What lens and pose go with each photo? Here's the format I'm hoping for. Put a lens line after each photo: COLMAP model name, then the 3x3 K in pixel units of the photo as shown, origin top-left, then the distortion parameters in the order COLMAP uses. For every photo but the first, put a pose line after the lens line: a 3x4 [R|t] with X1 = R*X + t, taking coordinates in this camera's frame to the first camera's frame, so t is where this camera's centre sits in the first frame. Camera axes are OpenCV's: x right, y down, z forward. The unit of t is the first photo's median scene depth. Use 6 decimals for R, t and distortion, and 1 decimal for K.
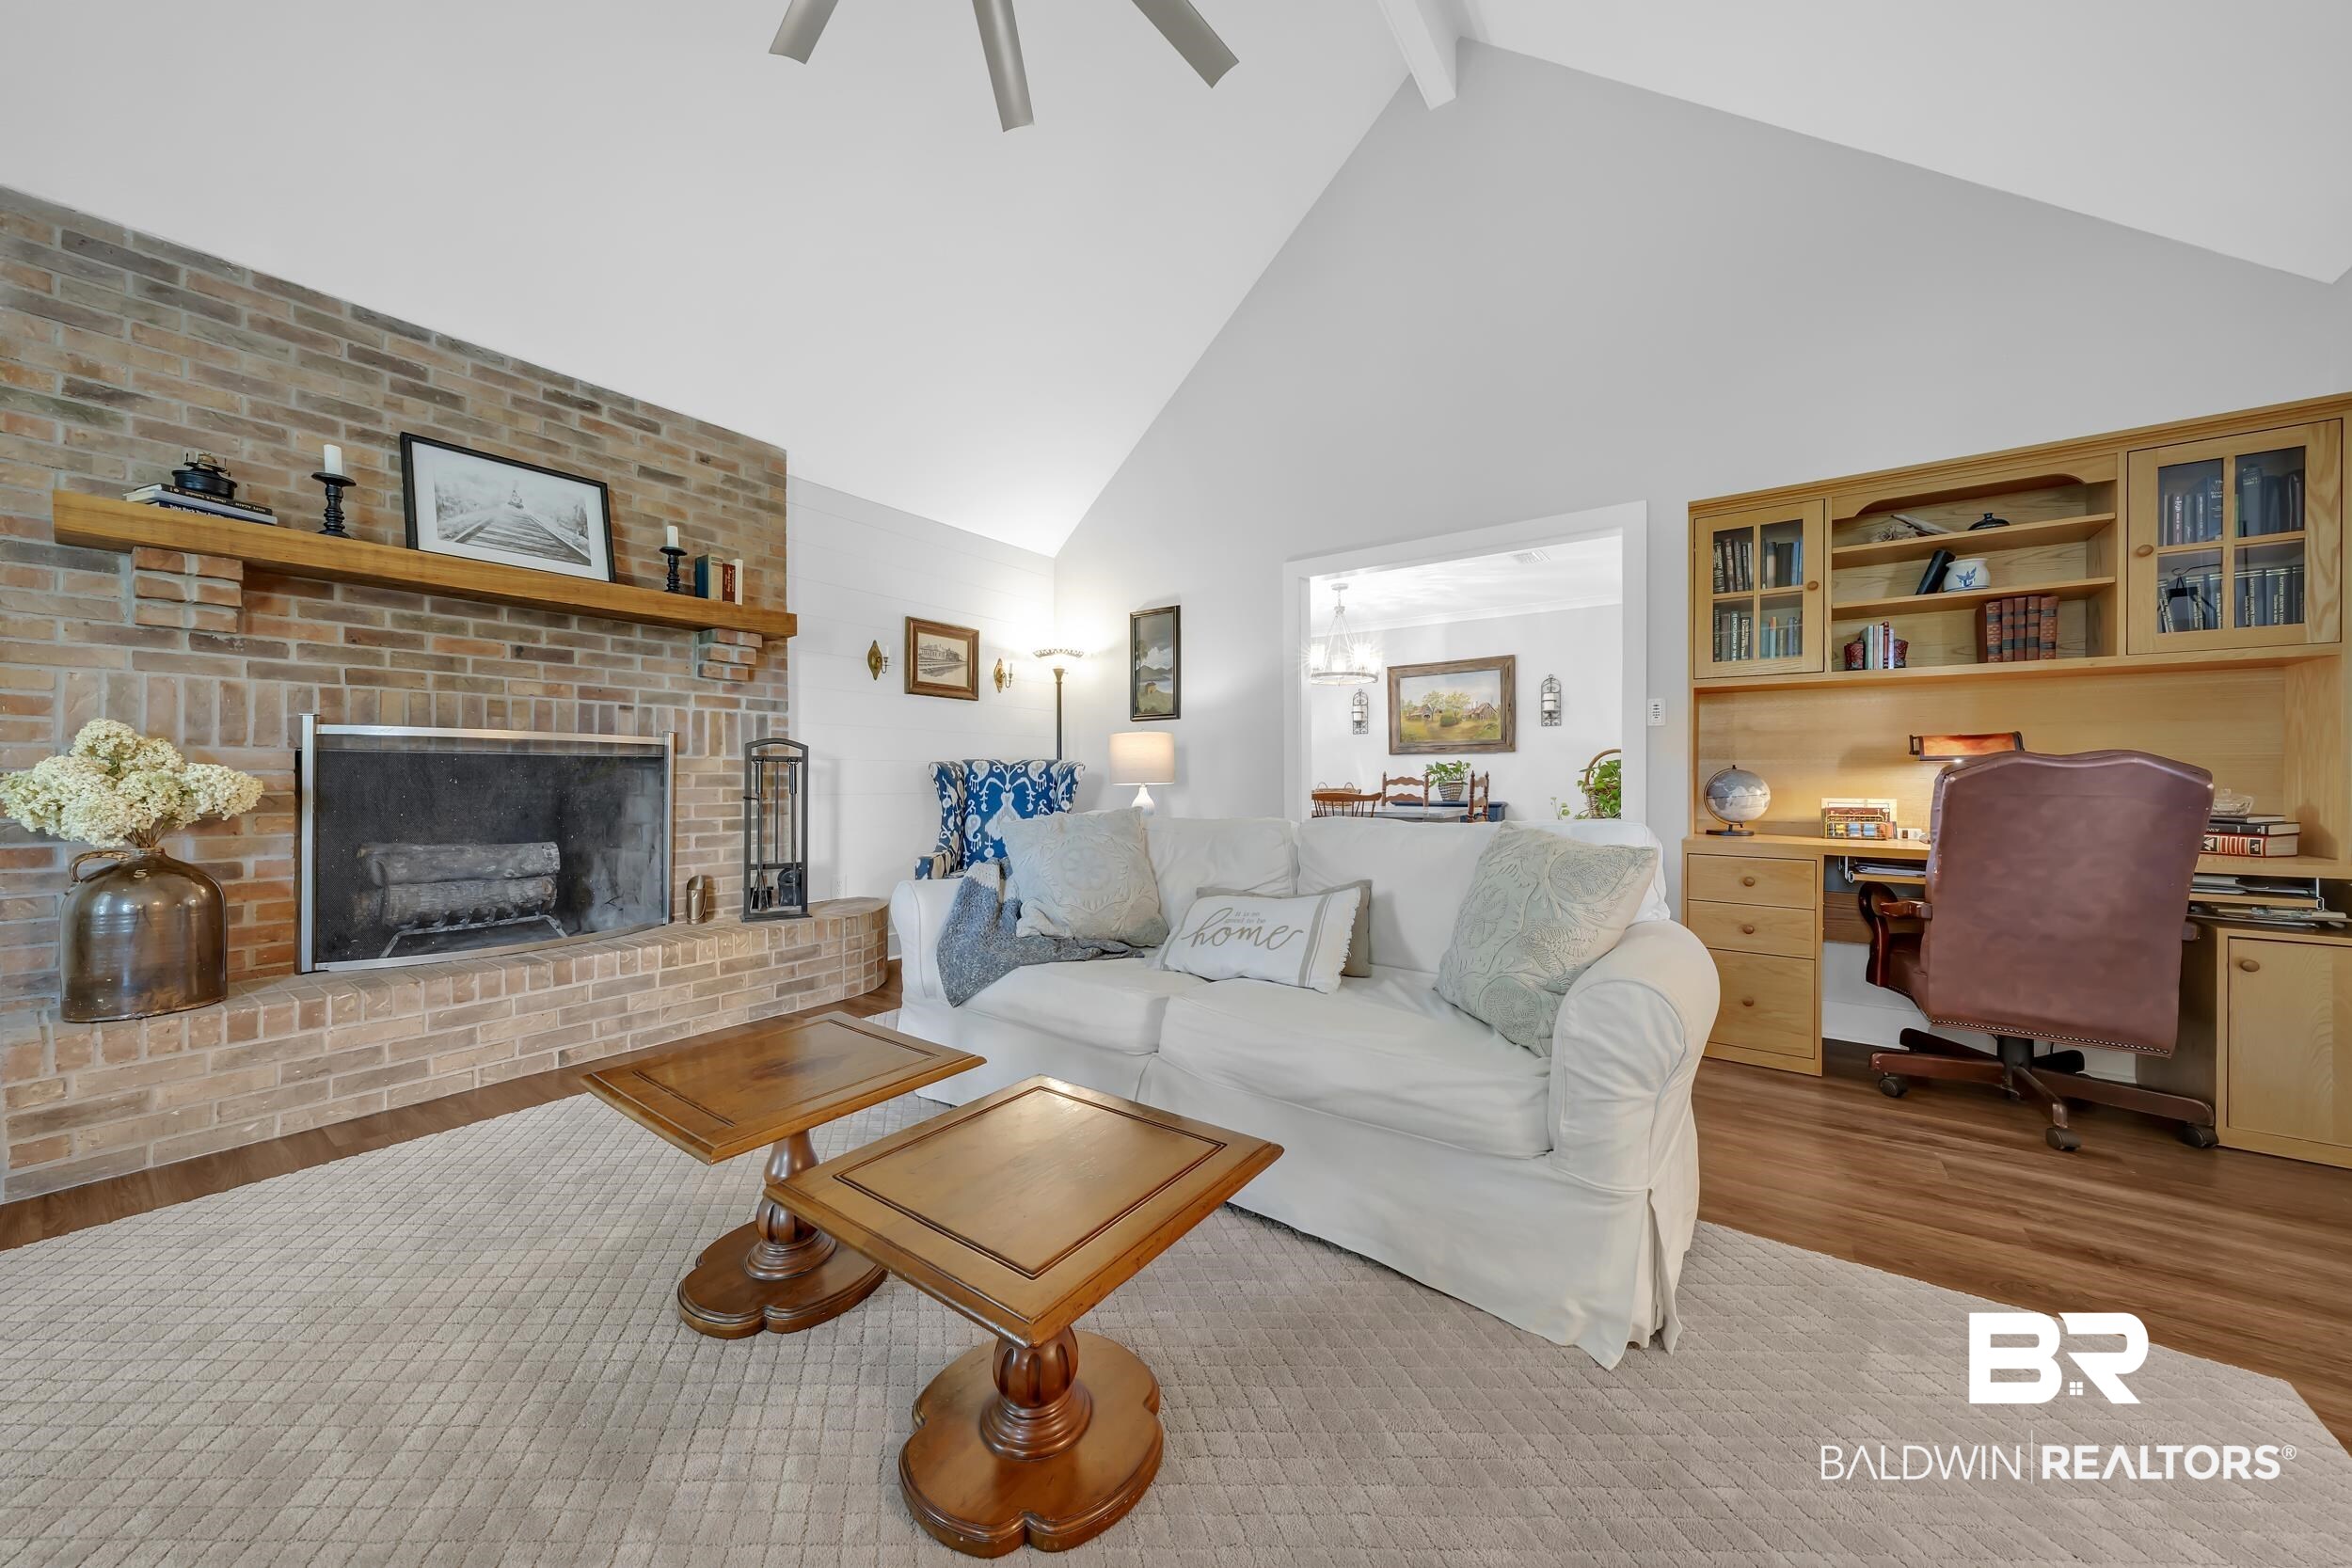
lens RADIAL K [[808.8, 0, 1179.6], [0, 808.8, 780.7], [0, 0, 1]] dist [-0.004811, 0.000754]
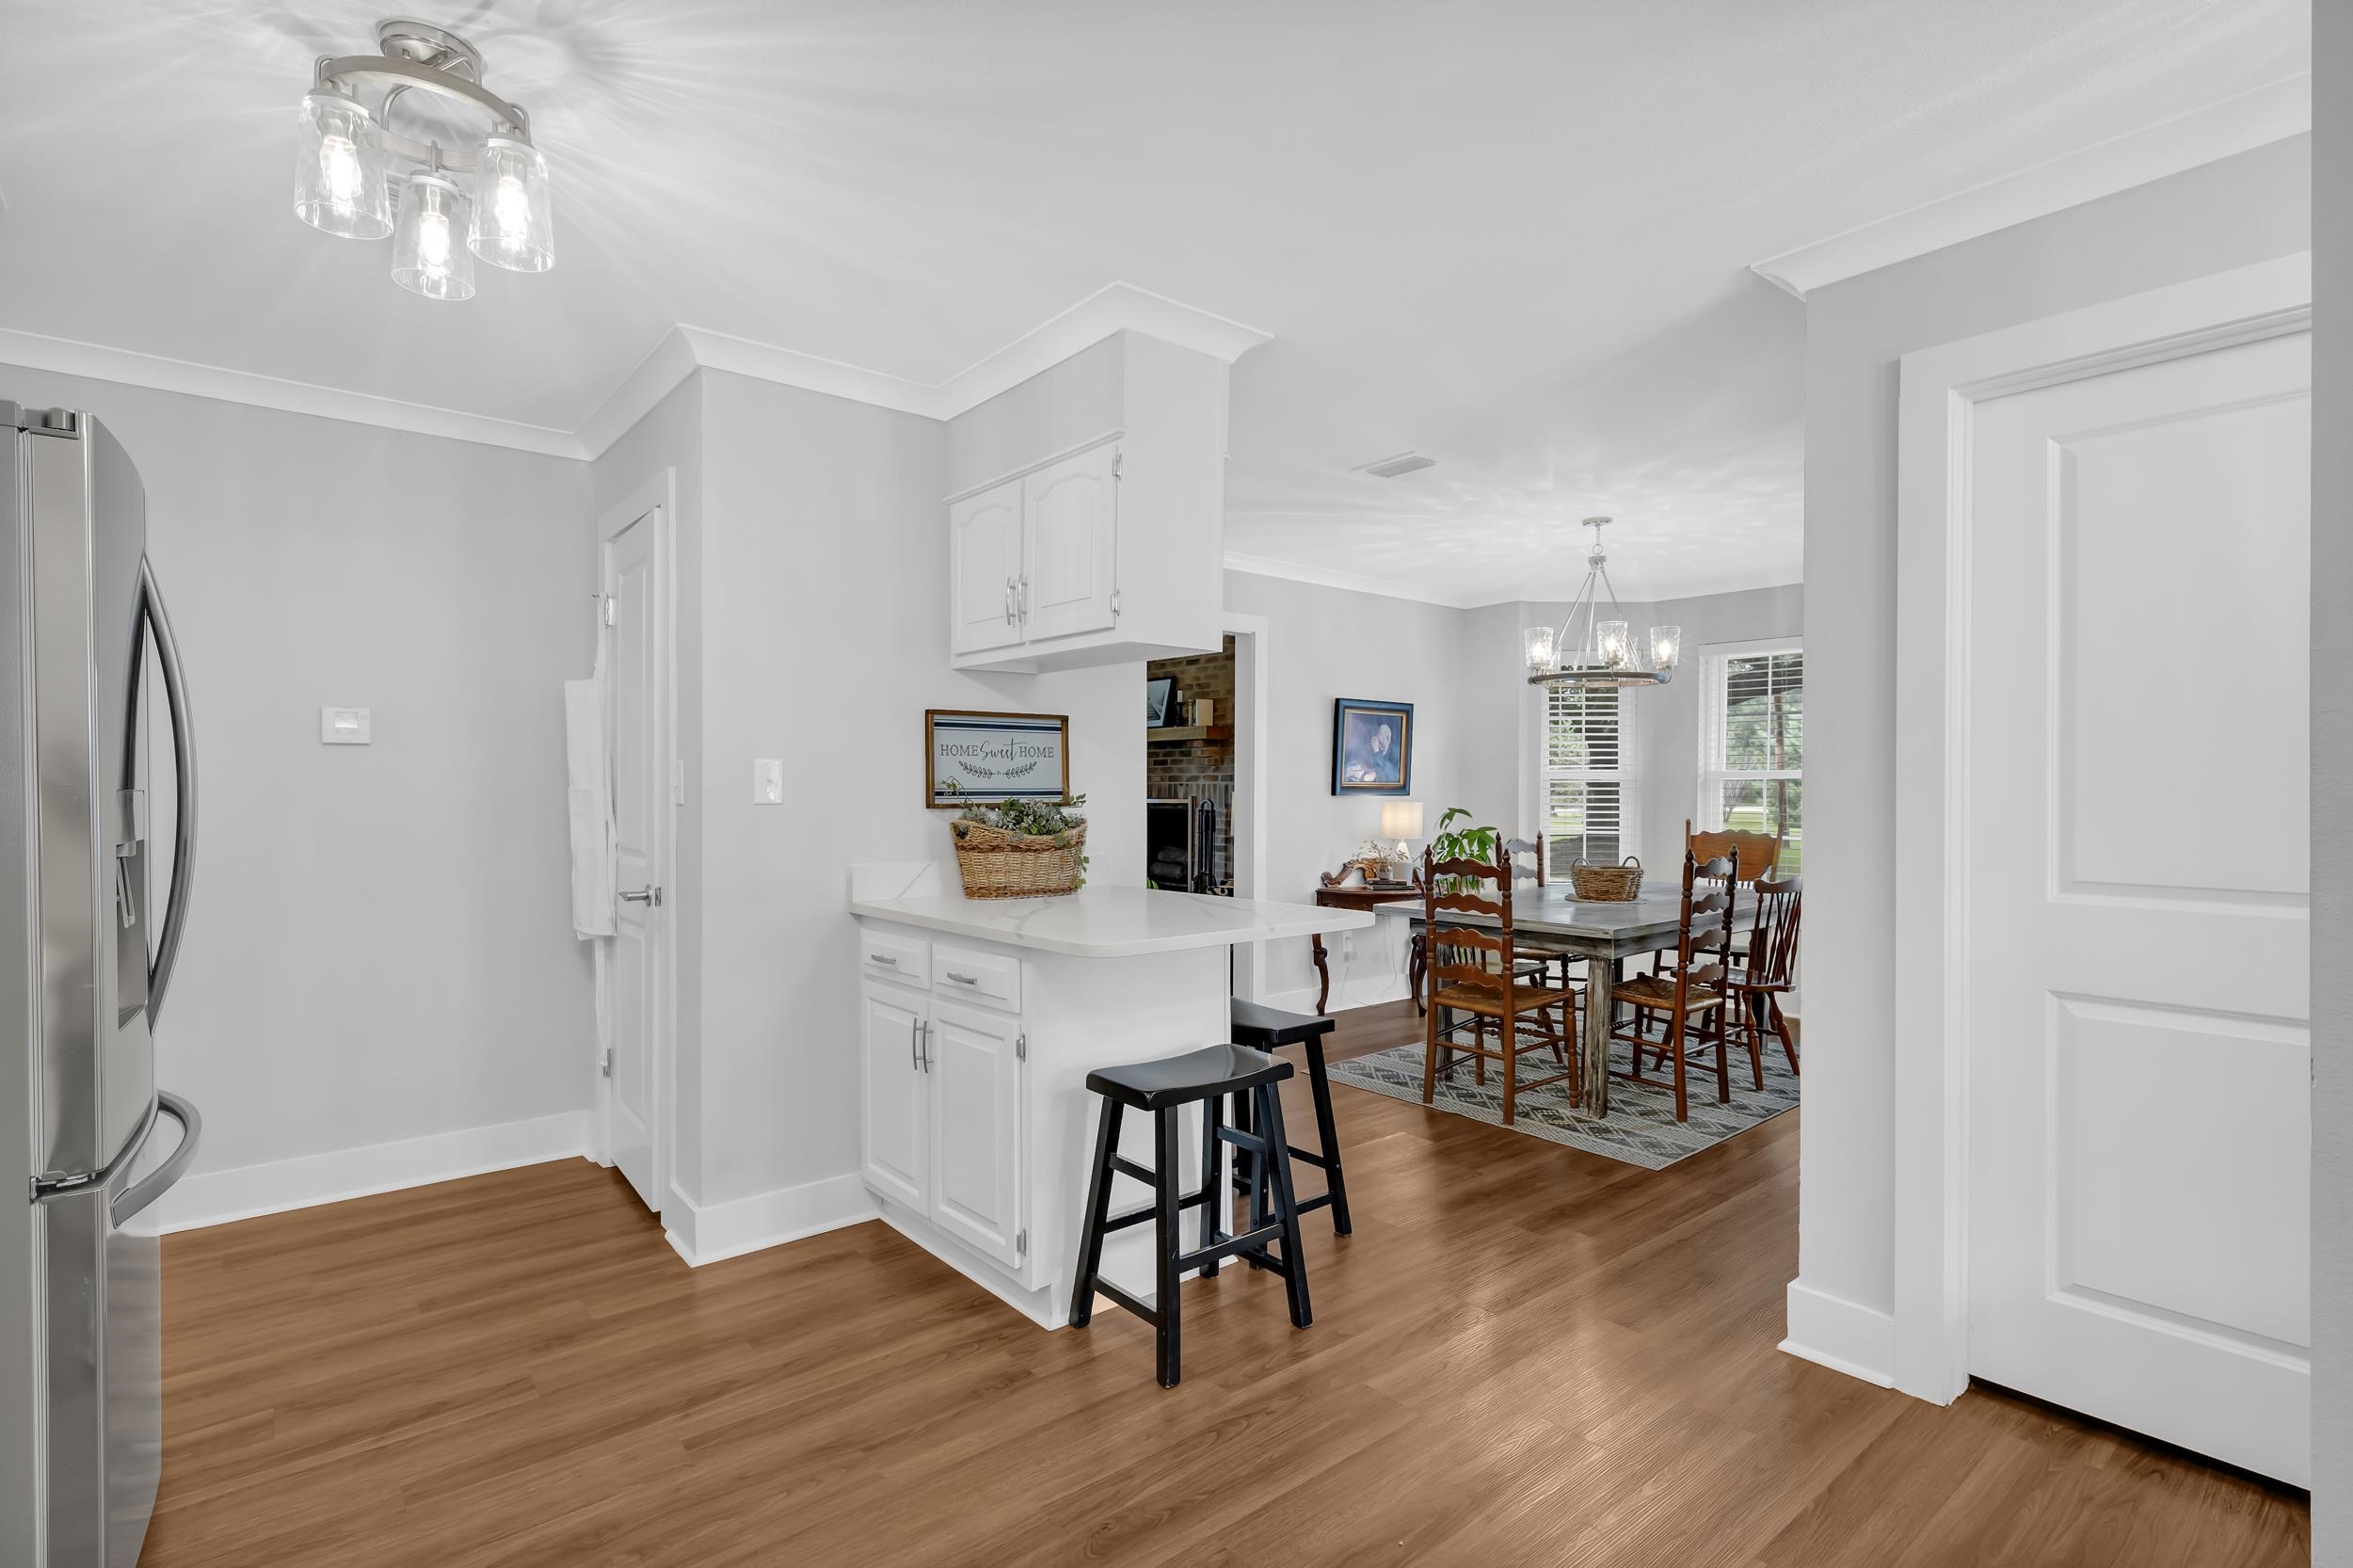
lens RADIAL K [[1140.2, 0, 1176.2], [0, 1140.2, 782.5], [0, 0, 1]] dist [0.015695, 0.000338]
pose [[-0.244436, -0.000601, -0.969665, 2.178884], [-0.005219, 0.999986, 0.000696, -0.101770], [0.969651, 0.005231, -0.244436, 1.757709]]
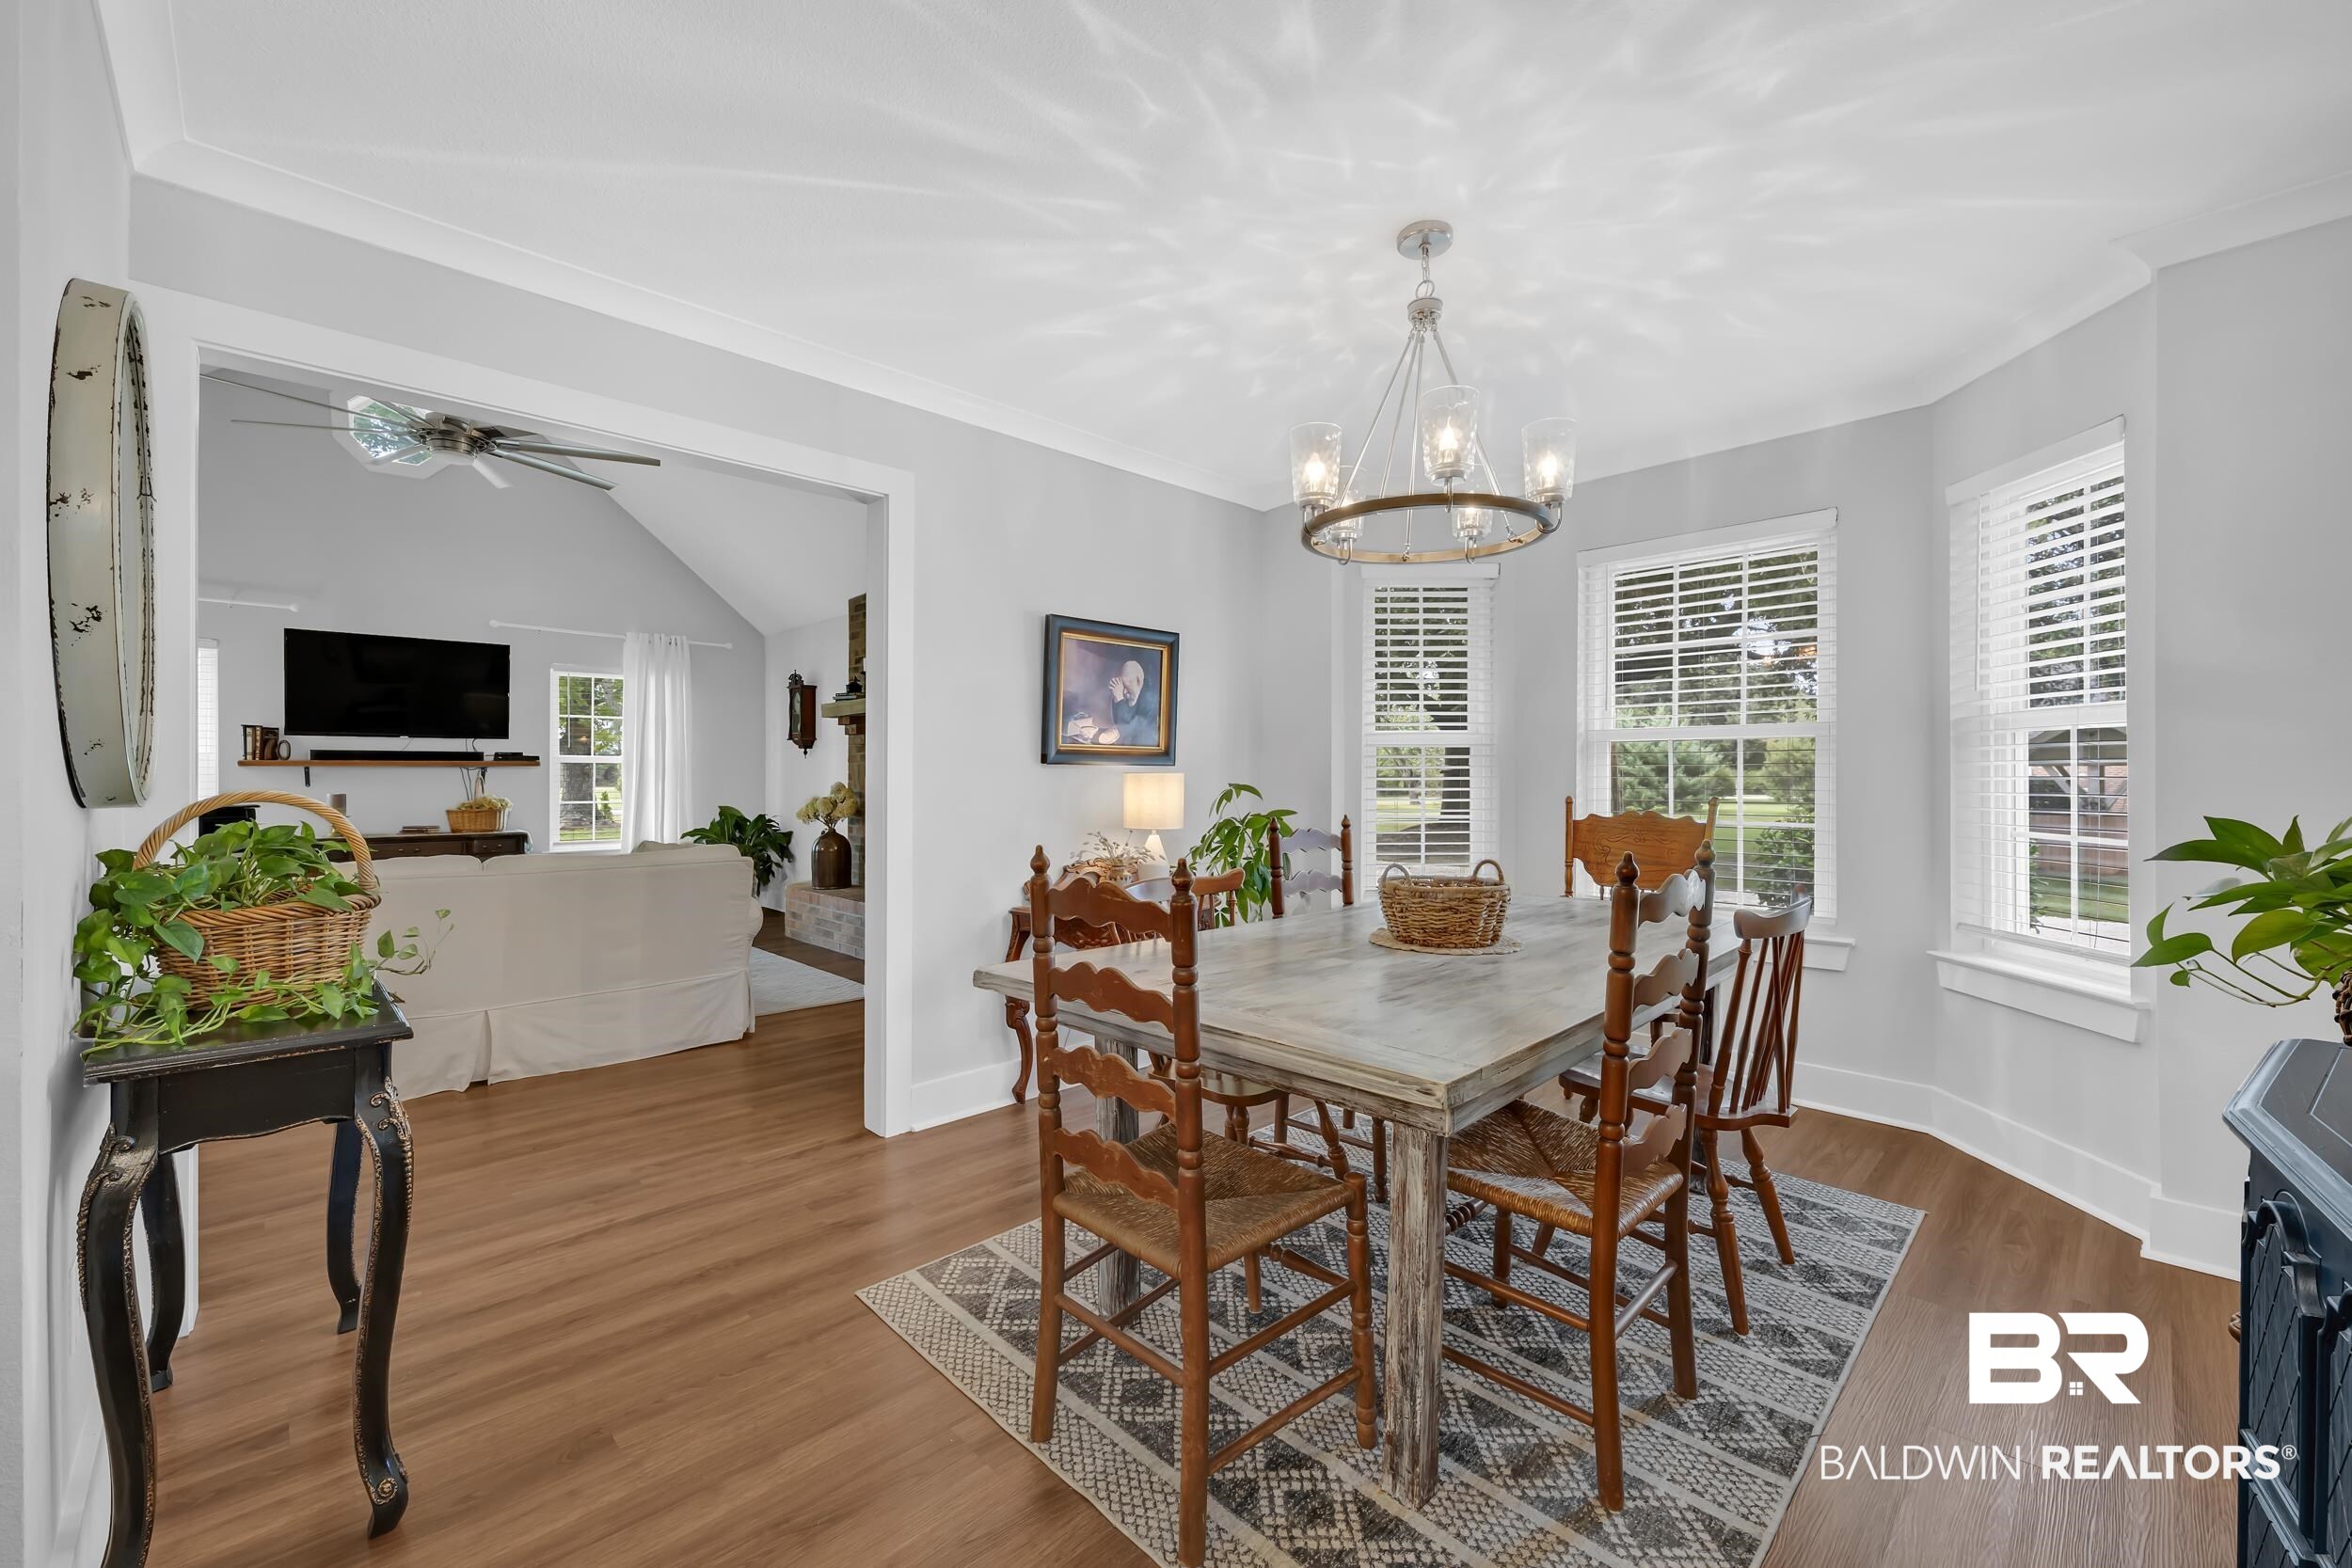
lens RADIAL K [[937.8, 0, 1185.3], [0, 937.8, 776.3], [0, 0, 1]] dist [-0.007293, -0.000483]
pose [[-0.174935, -0.002675, -0.984576, 1.131211], [-0.000552, 0.999996, -0.002619, -0.058880], [0.984580, 0.000086, -0.174936, 1.892804]]
